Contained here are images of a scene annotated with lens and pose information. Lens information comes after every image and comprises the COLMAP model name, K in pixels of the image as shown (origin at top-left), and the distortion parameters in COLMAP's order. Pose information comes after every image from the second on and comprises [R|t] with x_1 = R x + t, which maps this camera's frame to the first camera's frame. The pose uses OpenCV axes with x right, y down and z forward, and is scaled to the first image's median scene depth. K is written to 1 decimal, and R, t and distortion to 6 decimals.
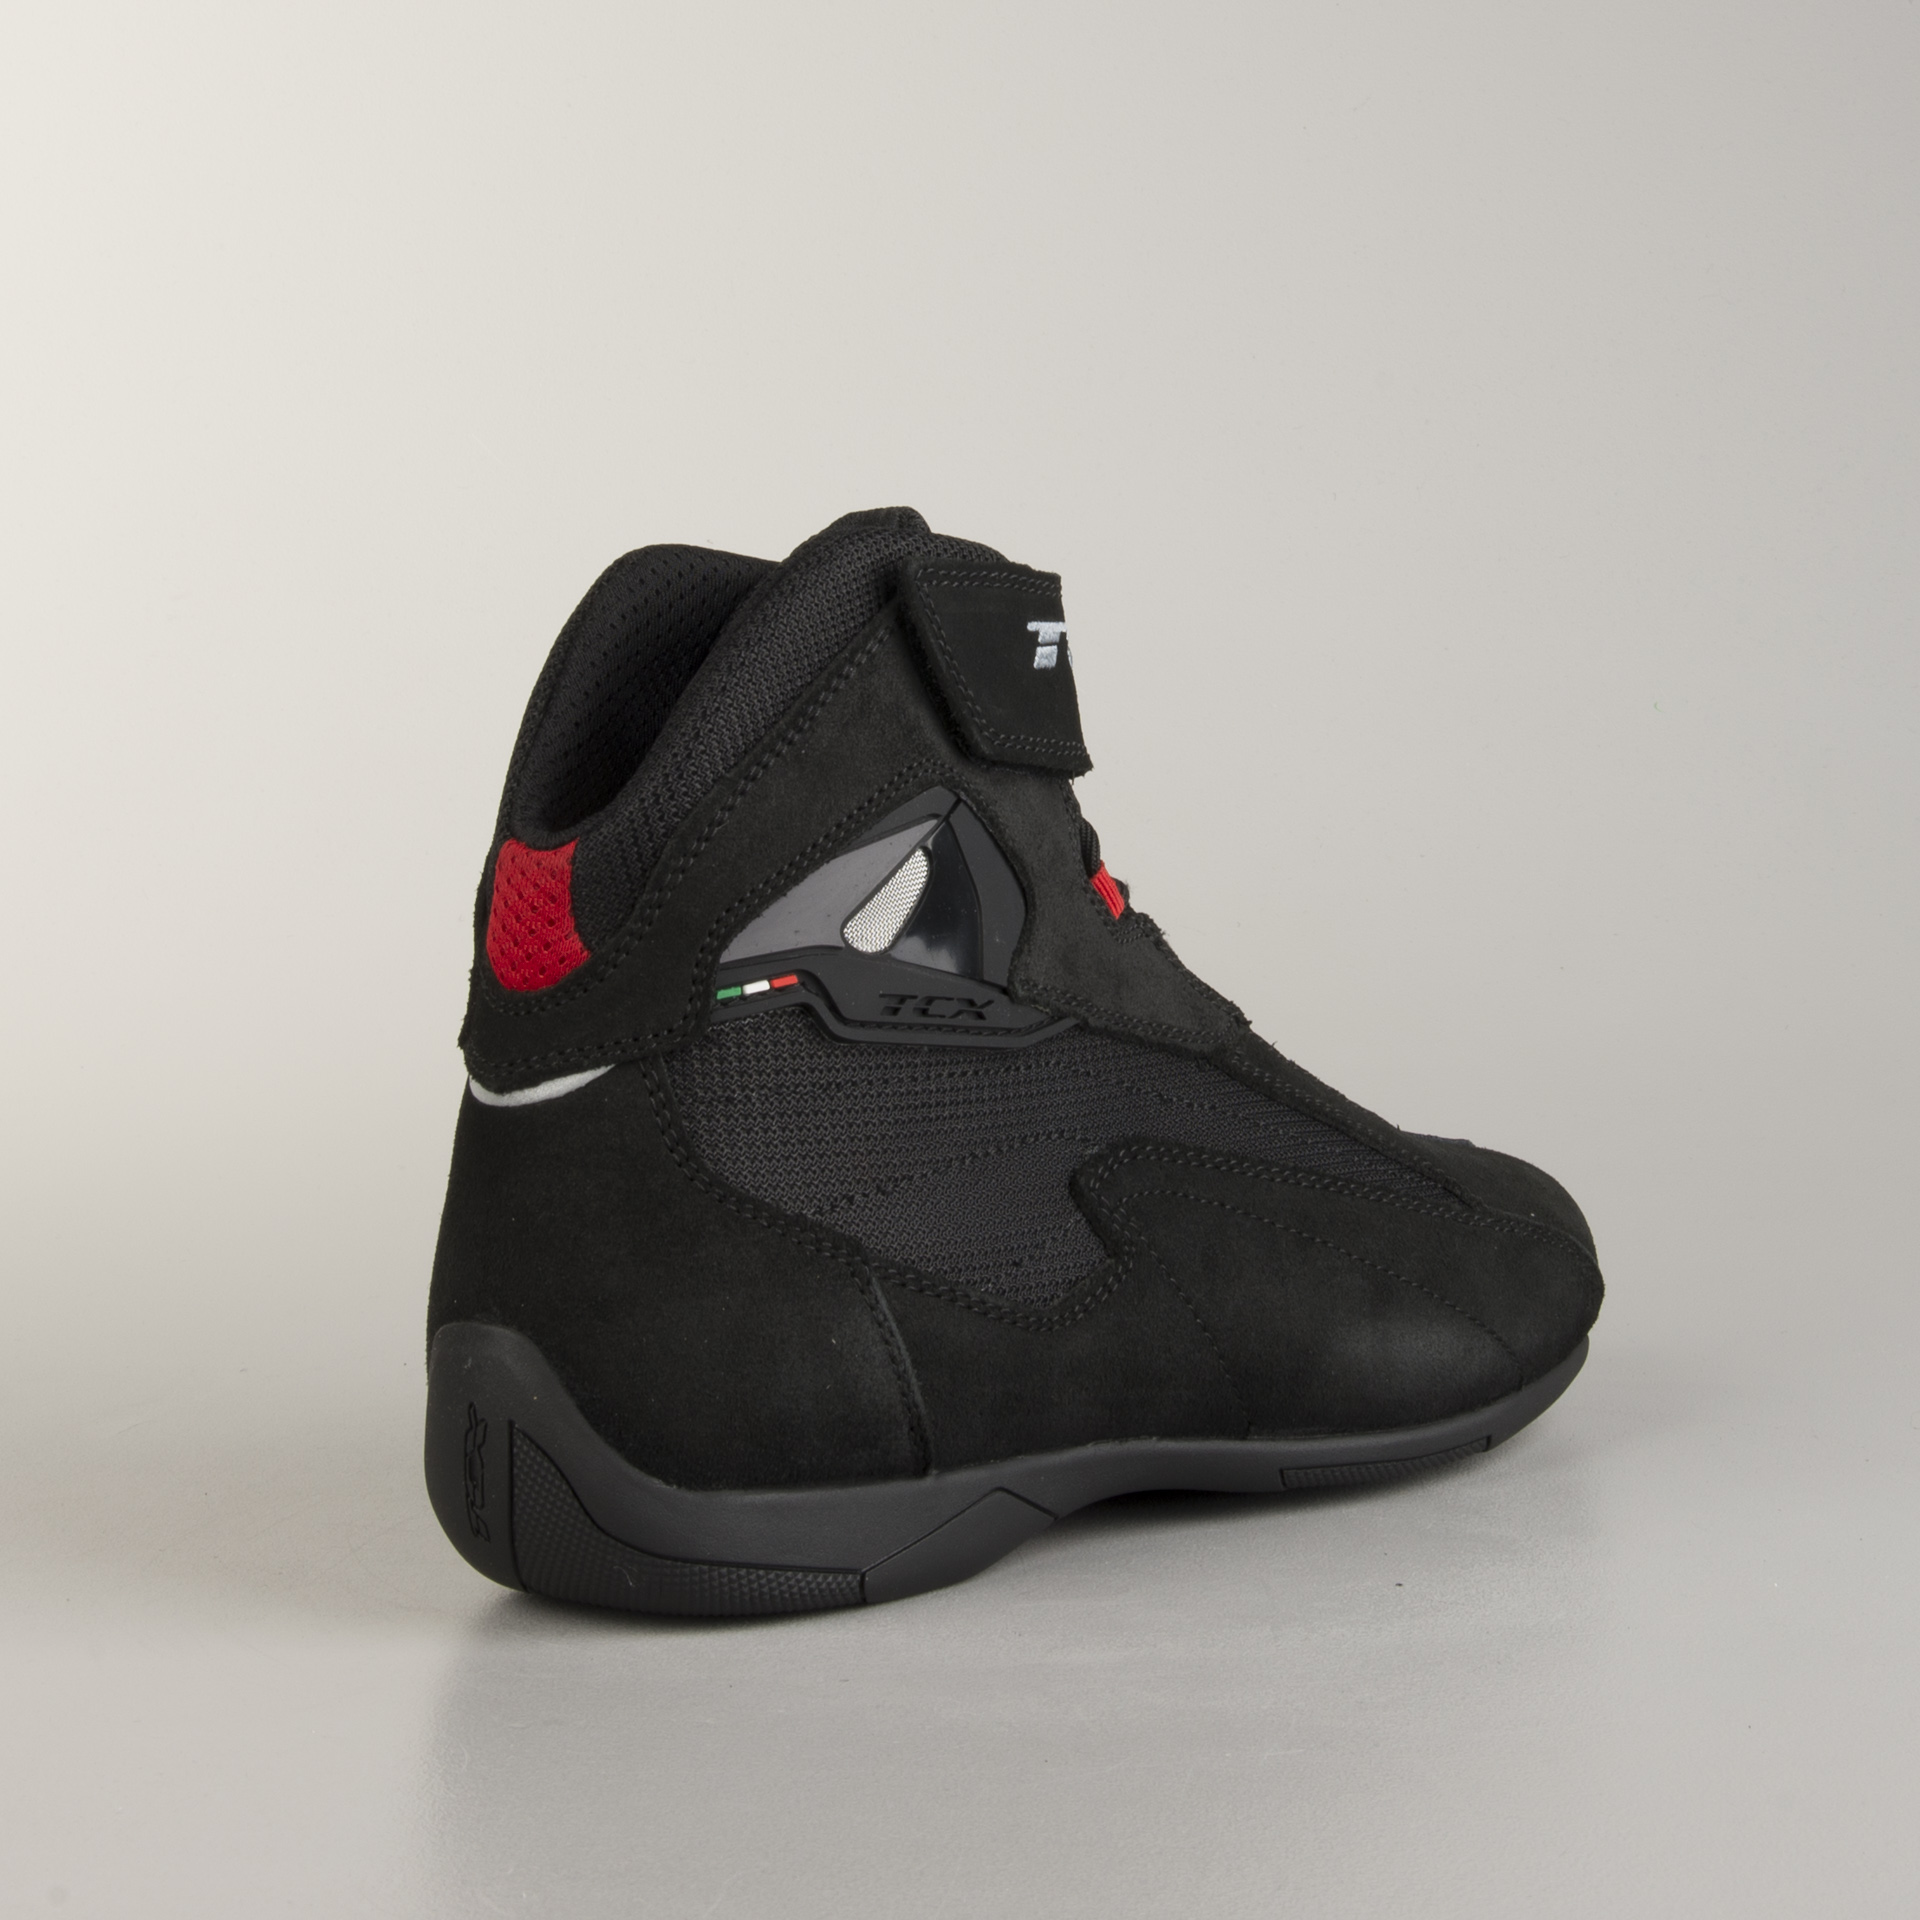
lens RADIAL K [[5022.4, 0, 960.0], [0, 5022.4, 960.0], [0, 0, 1]] dist [-0.285061, -0.175712]
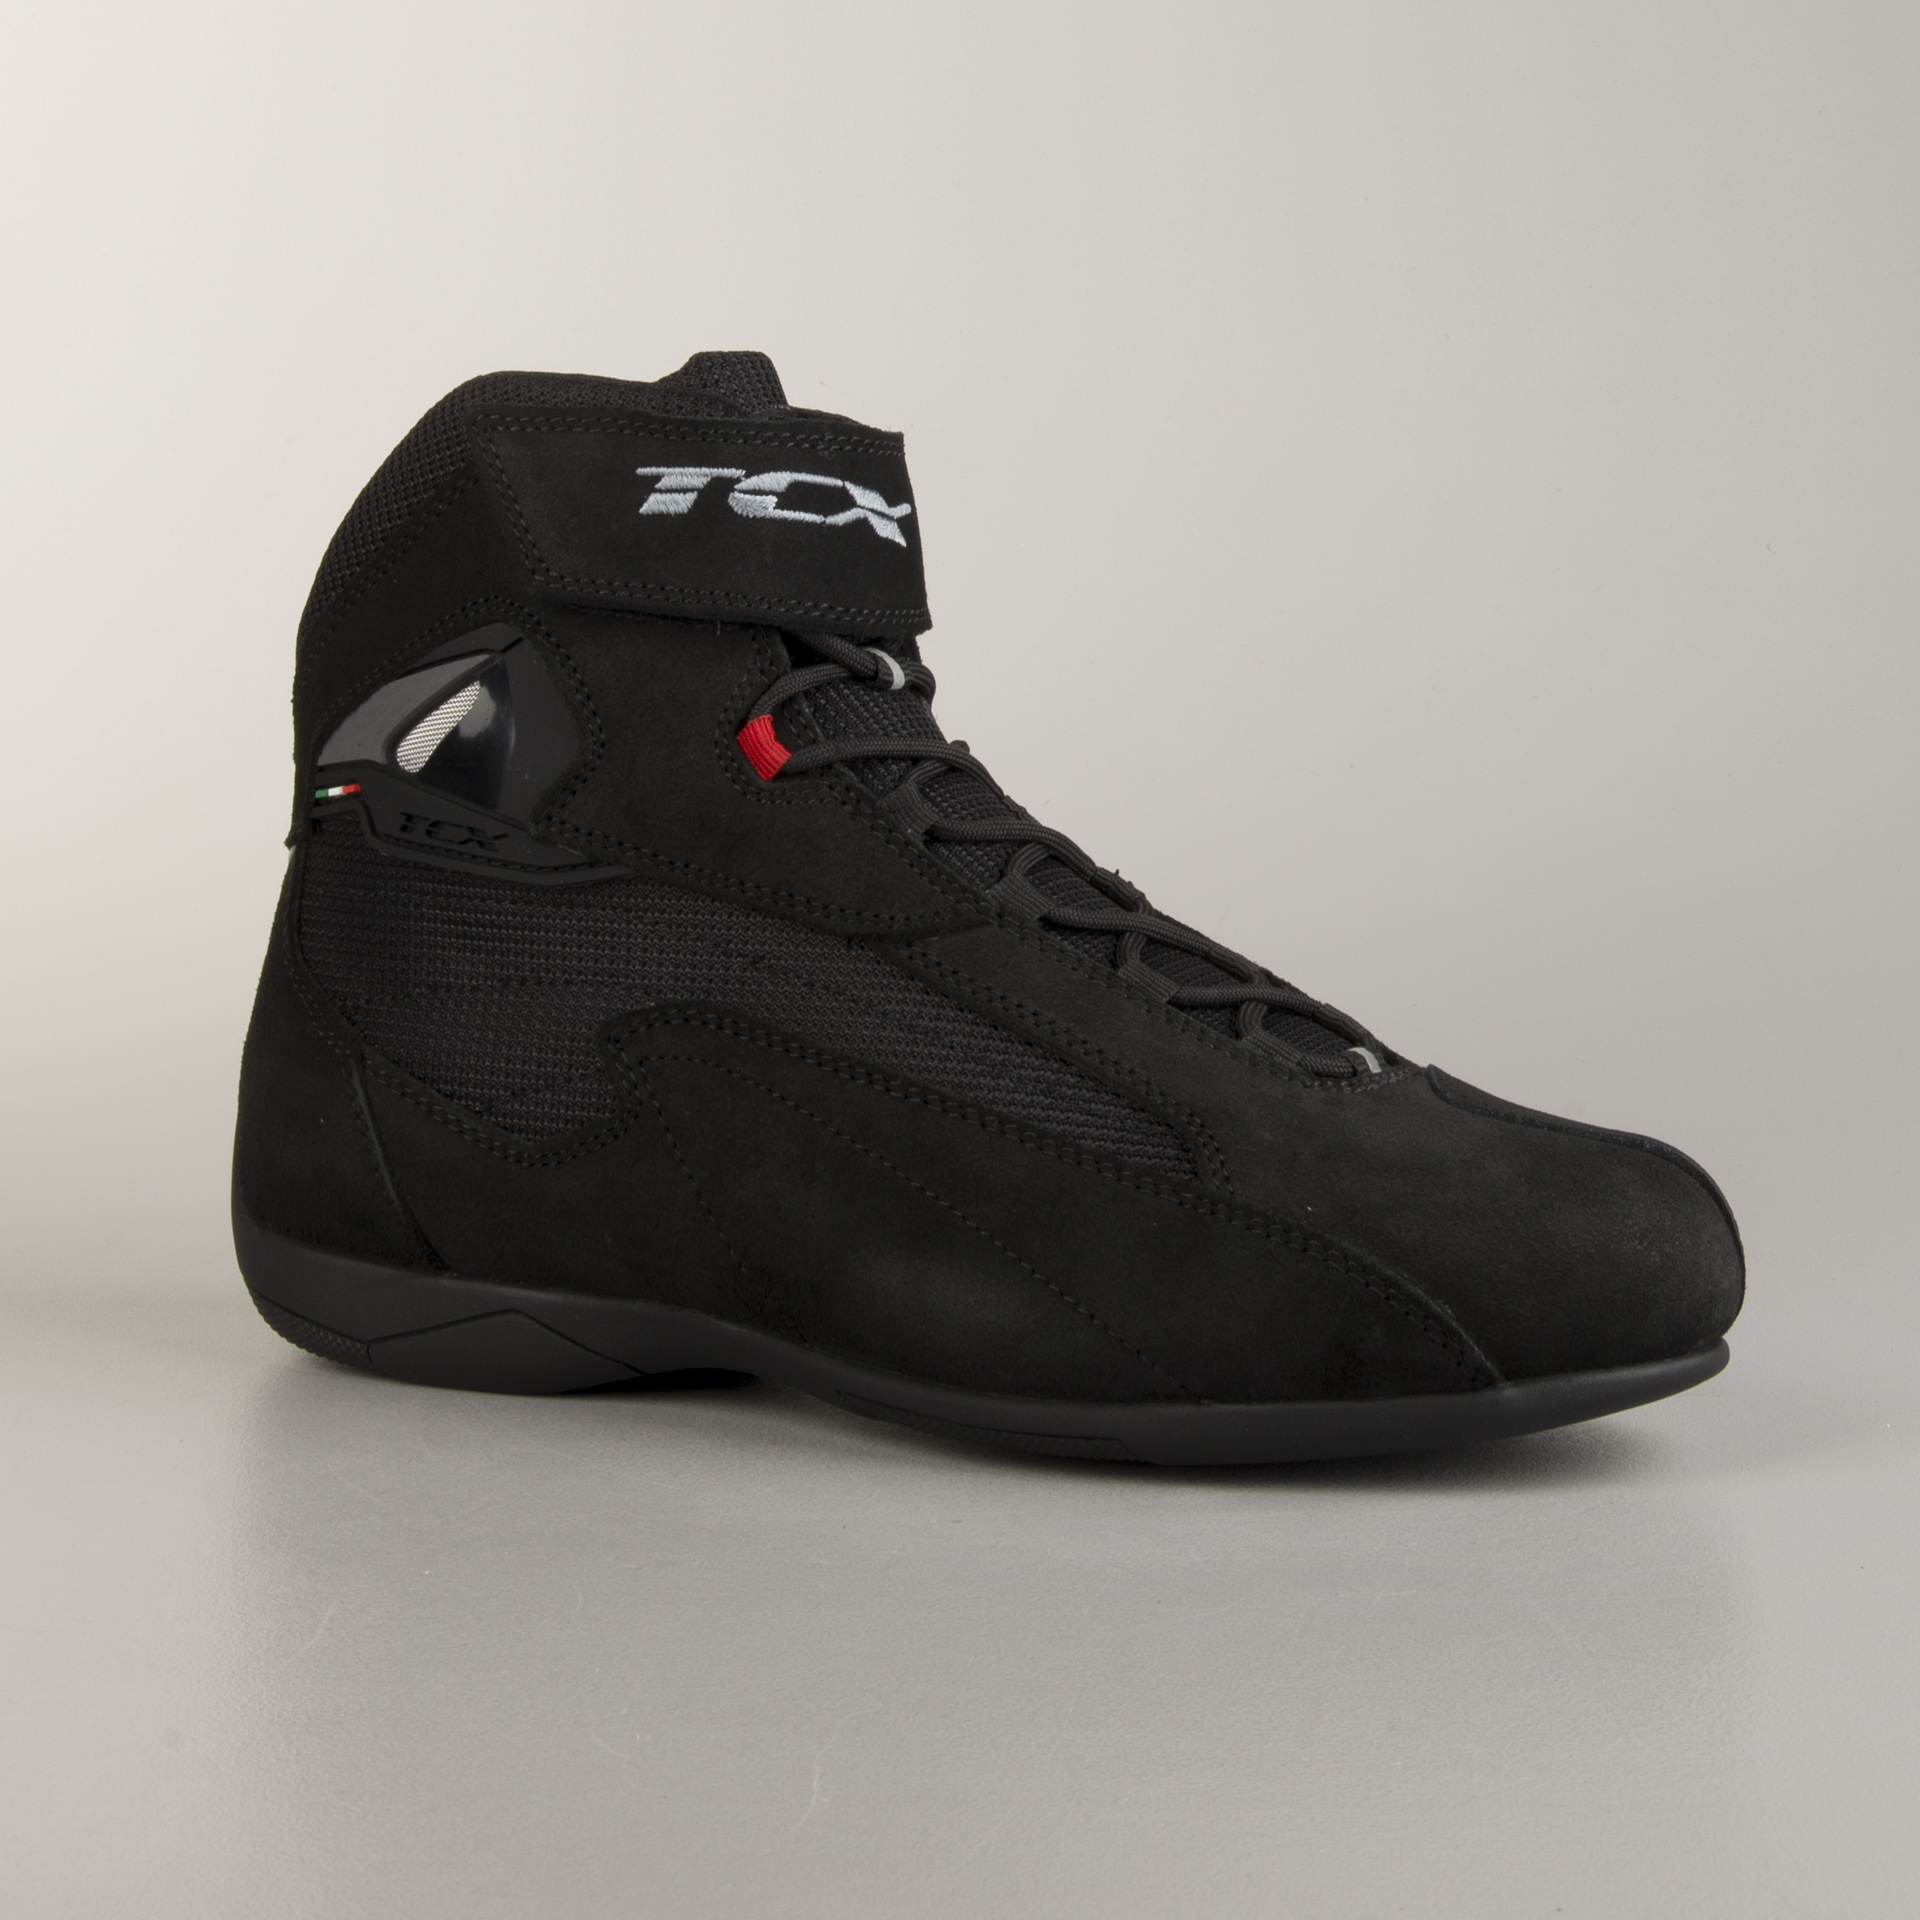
lens RADIAL K [[5022.4, 0, 960.0], [0, 5022.4, 960.0], [0, 0, 1]] dist [-0.285061, -0.175712]
pose [[0.240557, 0.122724, -0.962845, 1.043620], [-0.082807, 0.990953, 0.105618, -0.084413], [0.967096, 0.054323, 0.248543, 0.857760]]
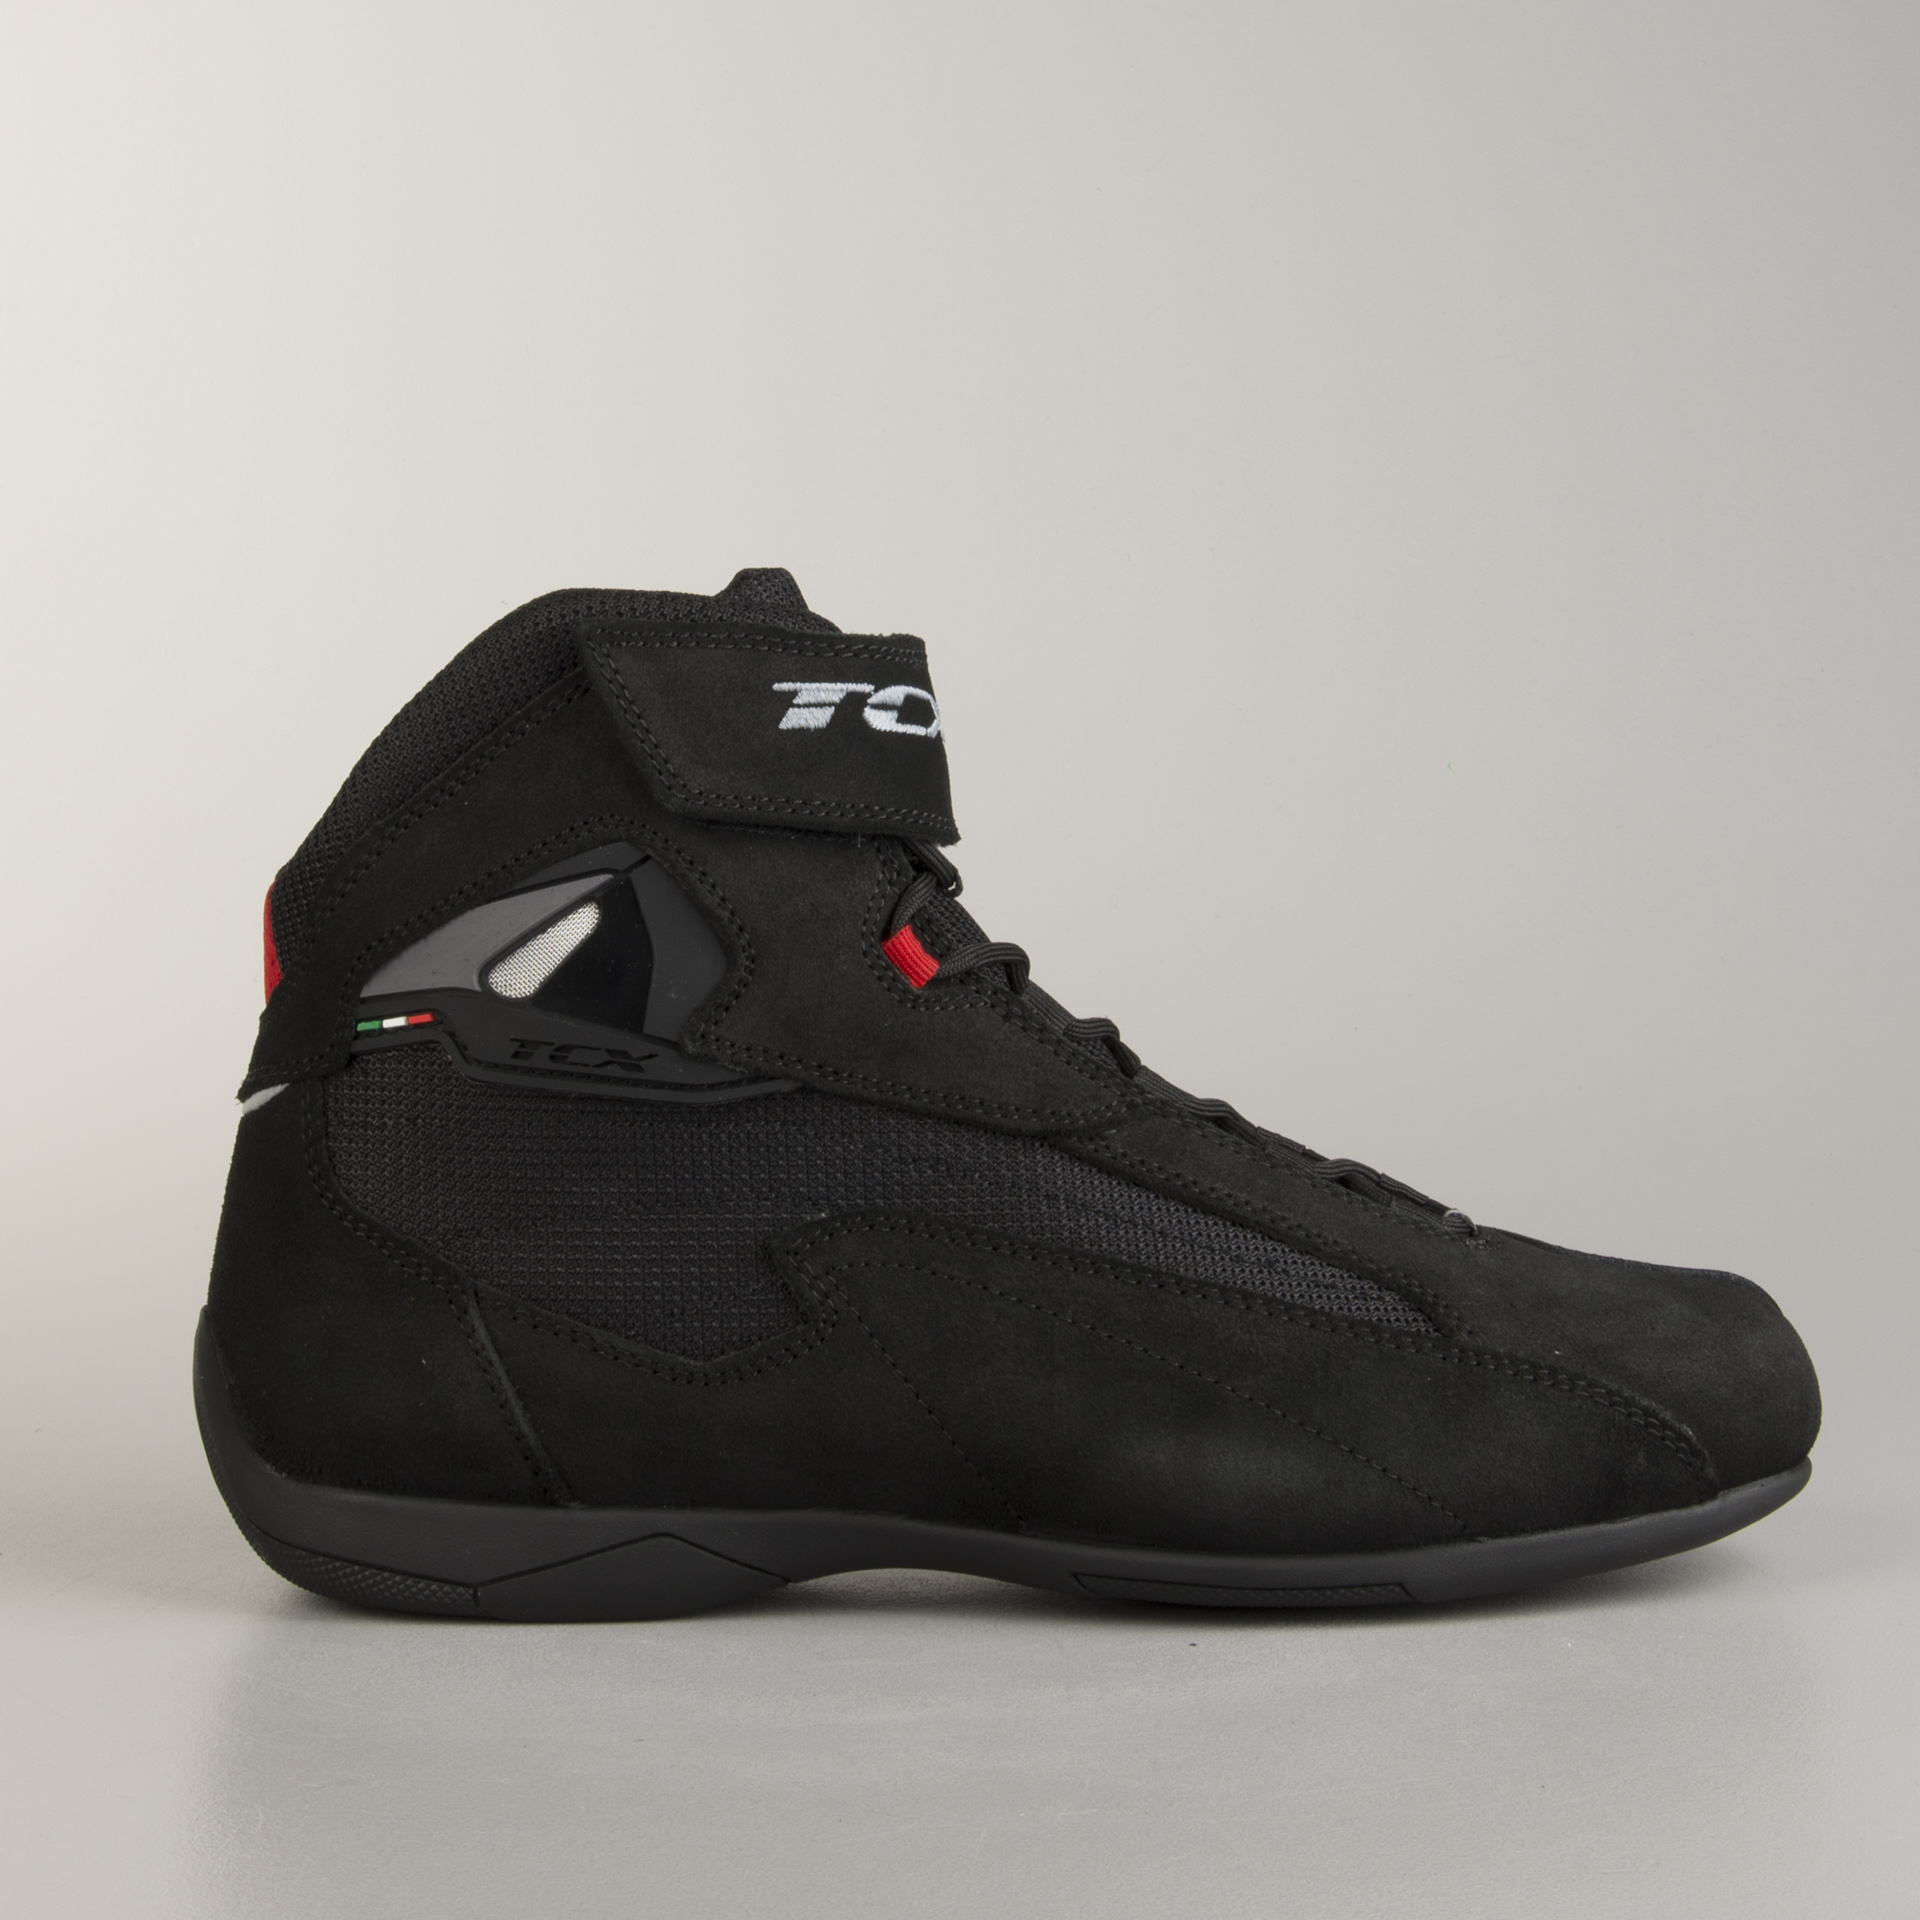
lens RADIAL K [[5022.4, 0, 960.0], [0, 5022.4, 960.0], [0, 0, 1]] dist [-0.285061, -0.175712]
pose [[0.682438, 0.054507, -0.728909, 0.809380], [-0.060788, 0.997993, 0.017716, -0.033655], [0.728412, 0.032219, 0.684382, 0.357155]]
